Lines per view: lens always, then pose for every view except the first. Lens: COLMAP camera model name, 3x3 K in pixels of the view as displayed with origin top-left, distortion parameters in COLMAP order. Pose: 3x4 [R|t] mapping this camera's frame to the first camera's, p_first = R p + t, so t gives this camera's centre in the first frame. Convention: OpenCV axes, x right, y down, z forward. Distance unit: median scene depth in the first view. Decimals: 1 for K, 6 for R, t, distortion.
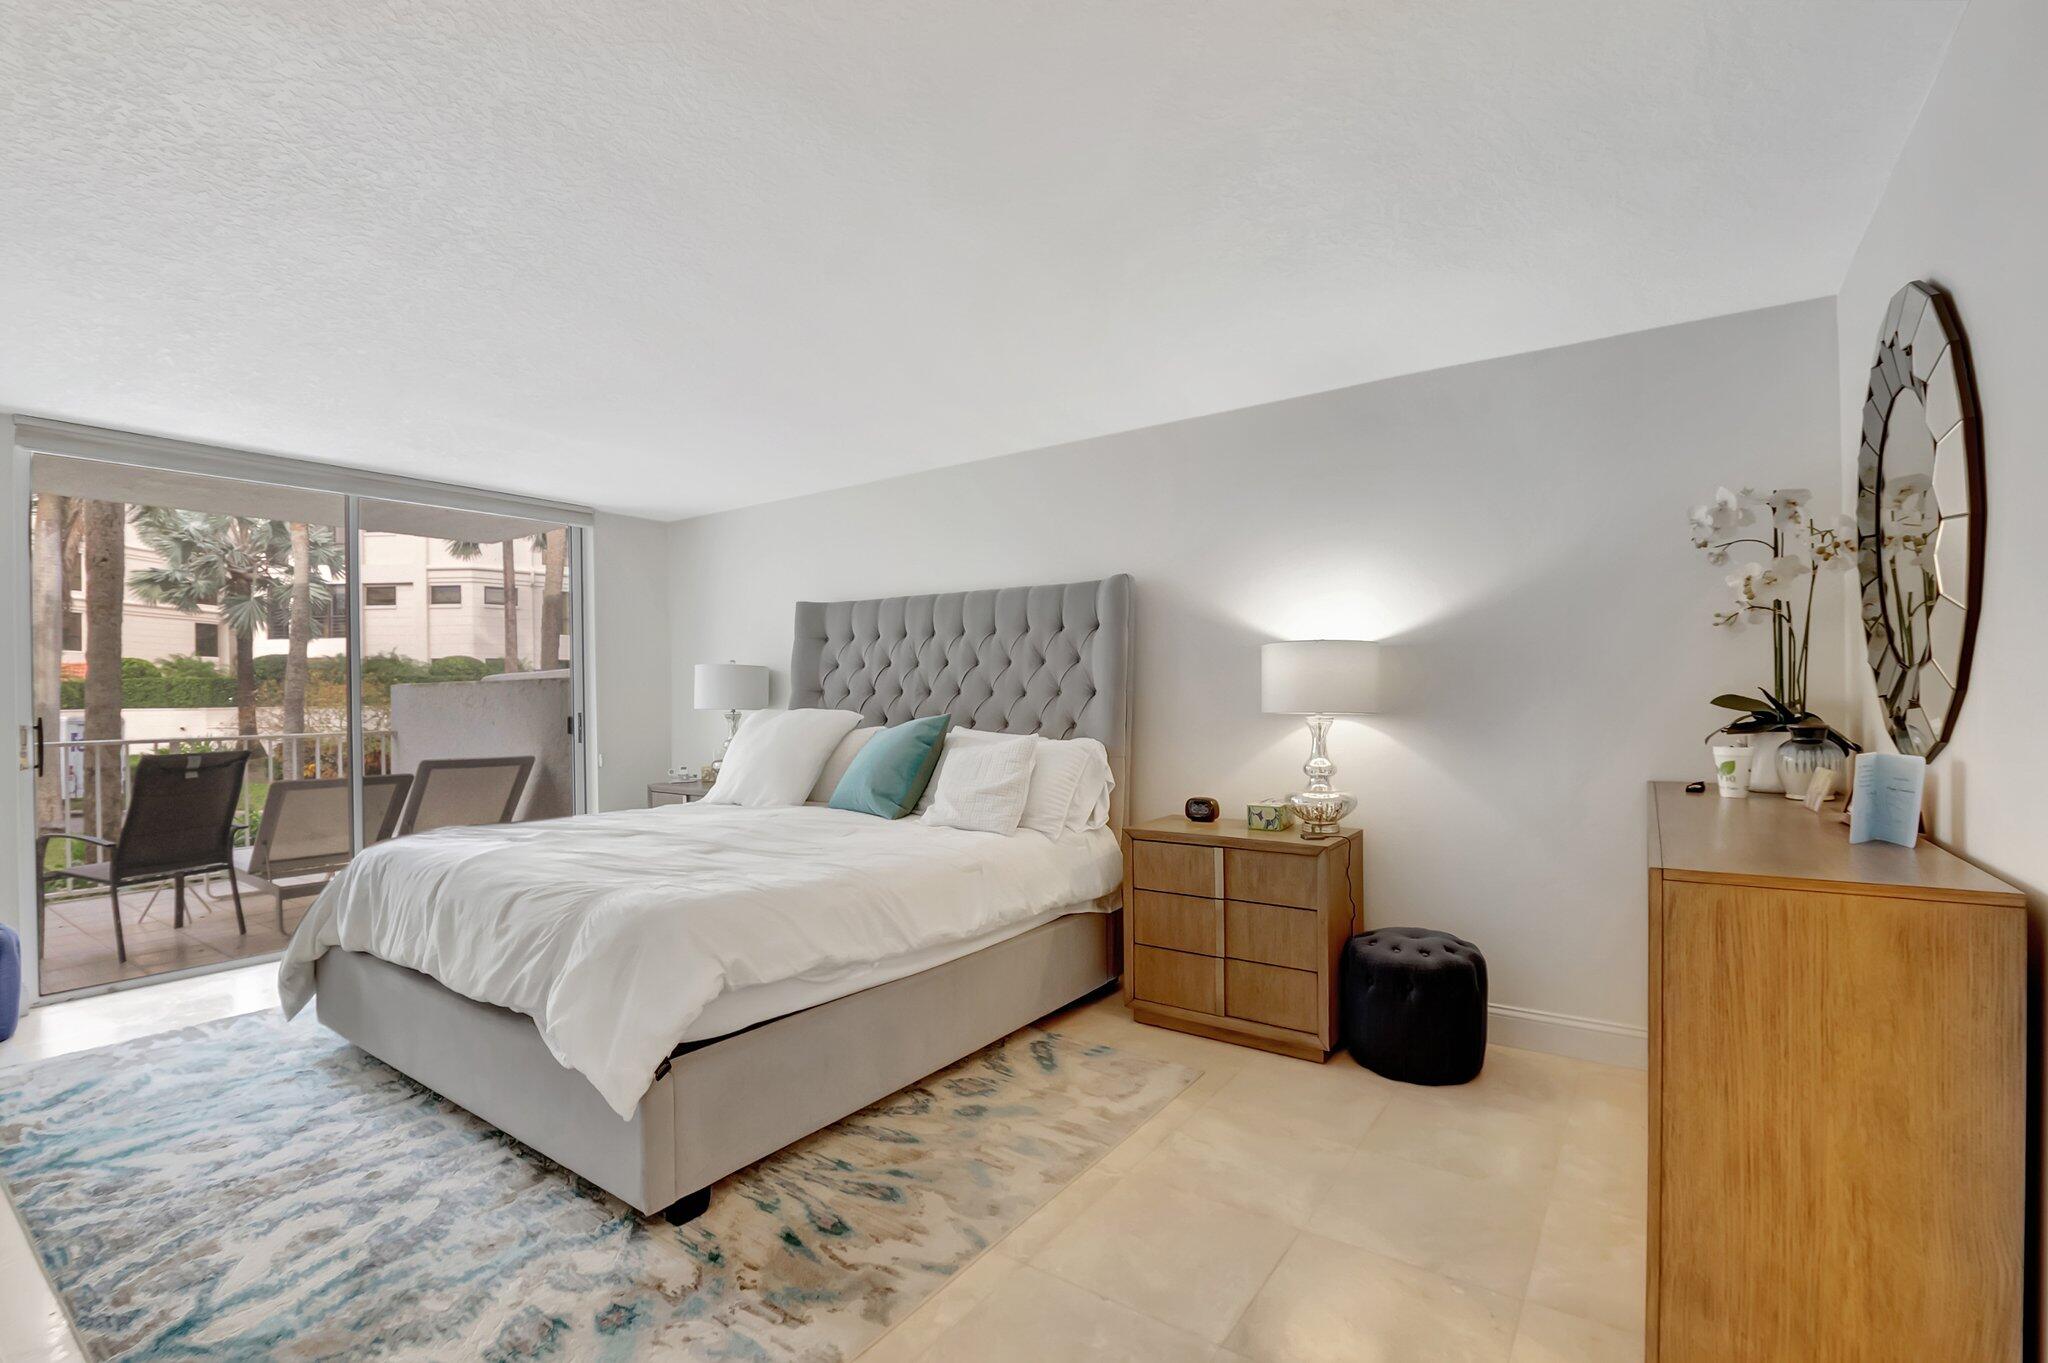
lens RADIAL K [[936.5, 0, 1018.7], [0, 936.5, 693.1], [0, 0, 1]] dist [-0.027626, -0.000827]
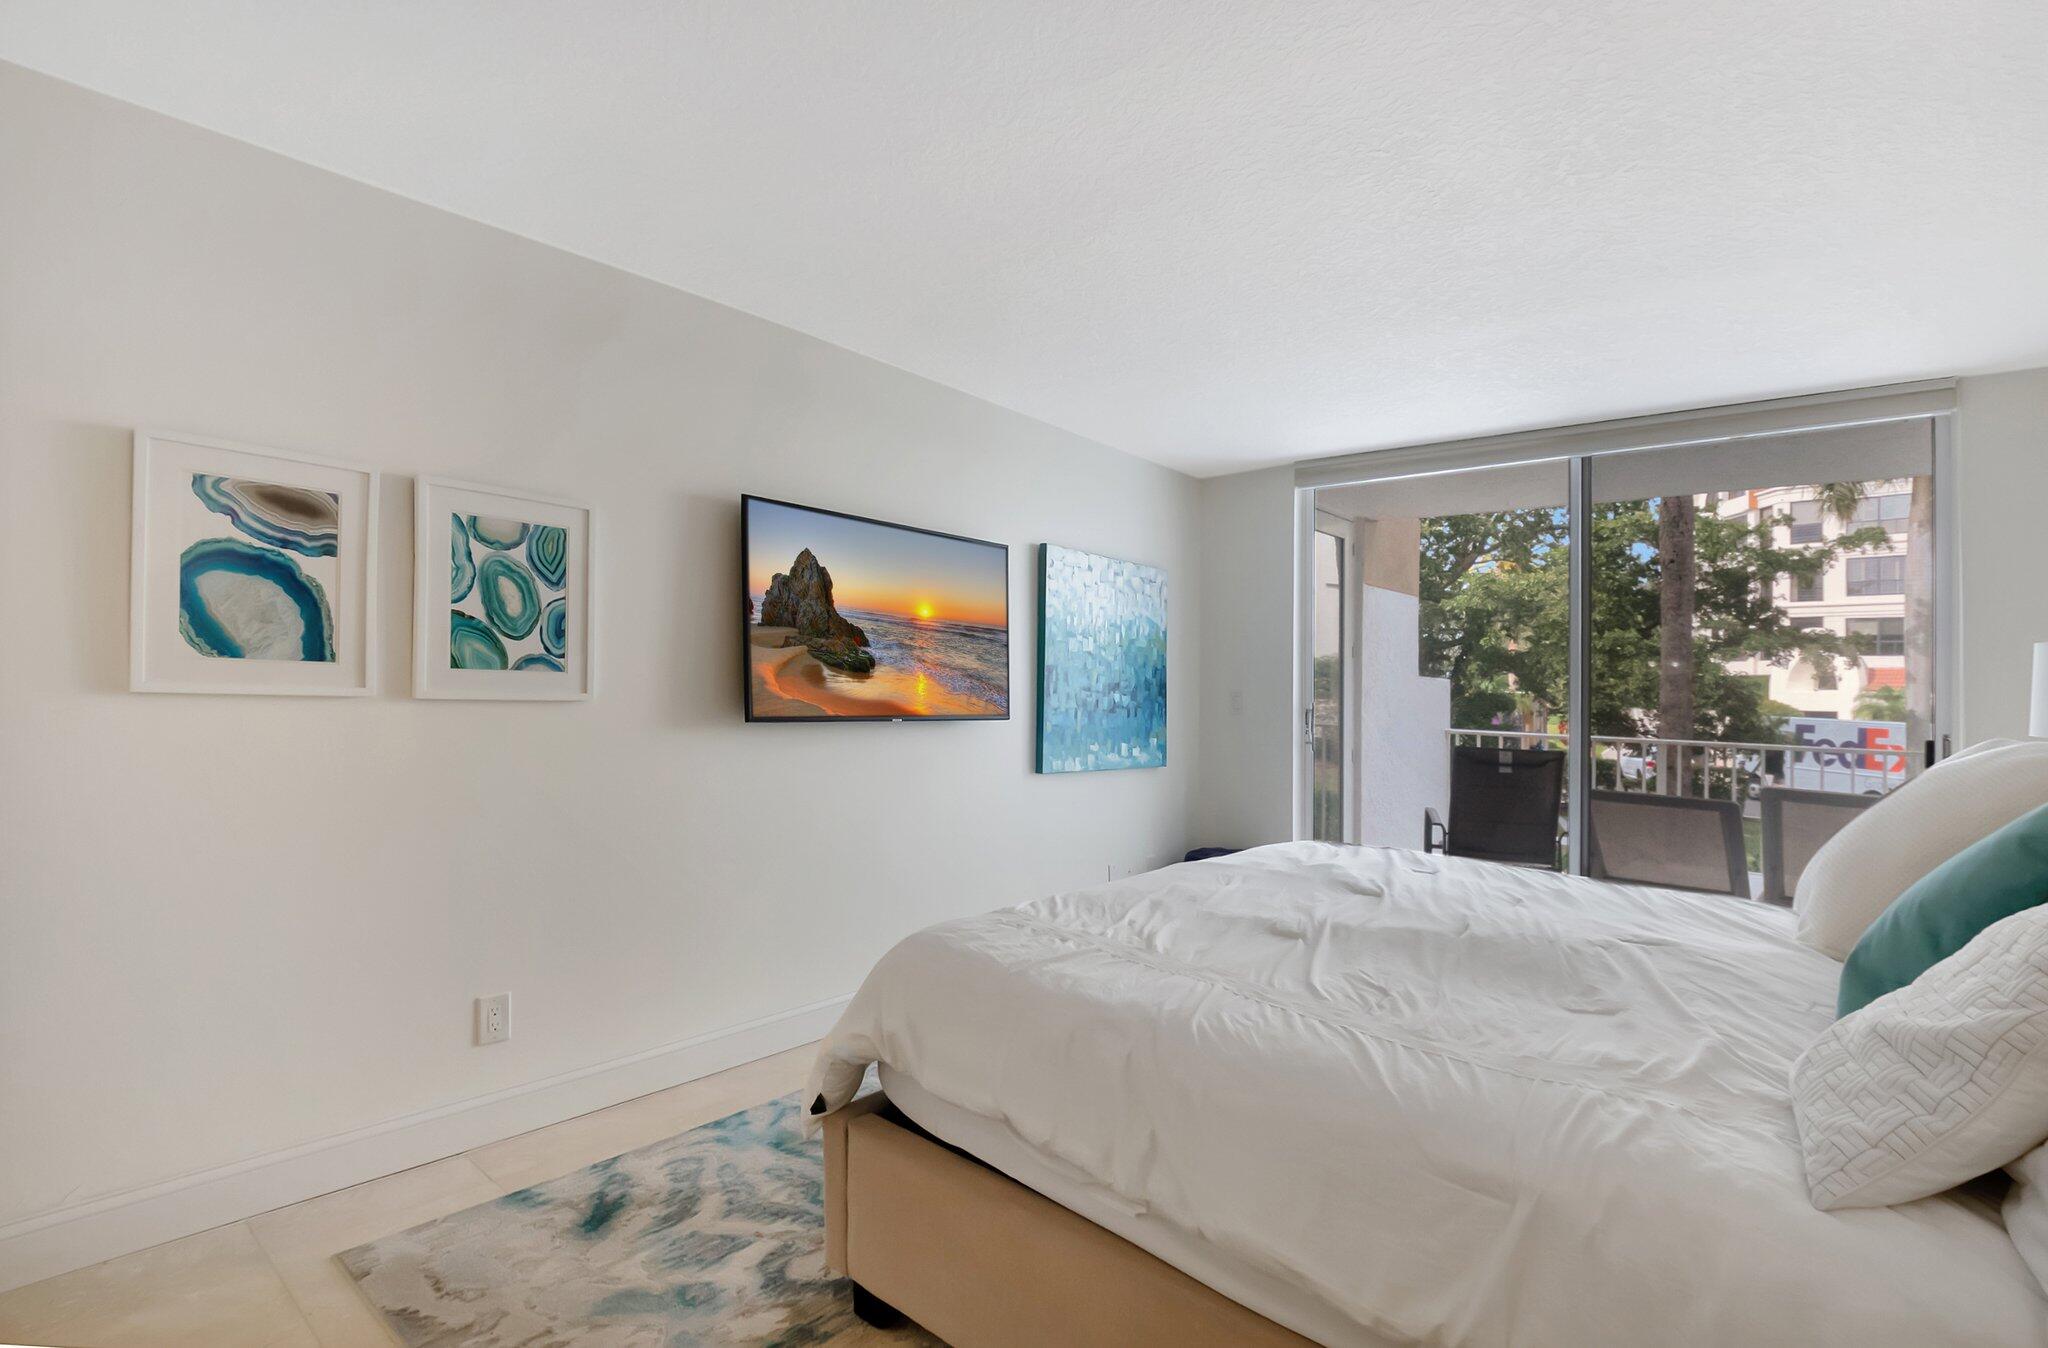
lens RADIAL K [[990.5, 0, 1024.0], [0, 990.5, 674.0], [0, 0, 1]] dist [-0.000714, -0.000140]
pose [[-0.094906, -0.004074, -0.995478, 0.235065], [-0.028702, 0.999587, -0.001354, 0.000422], [0.995072, 0.028444, -0.094984, 0.568957]]
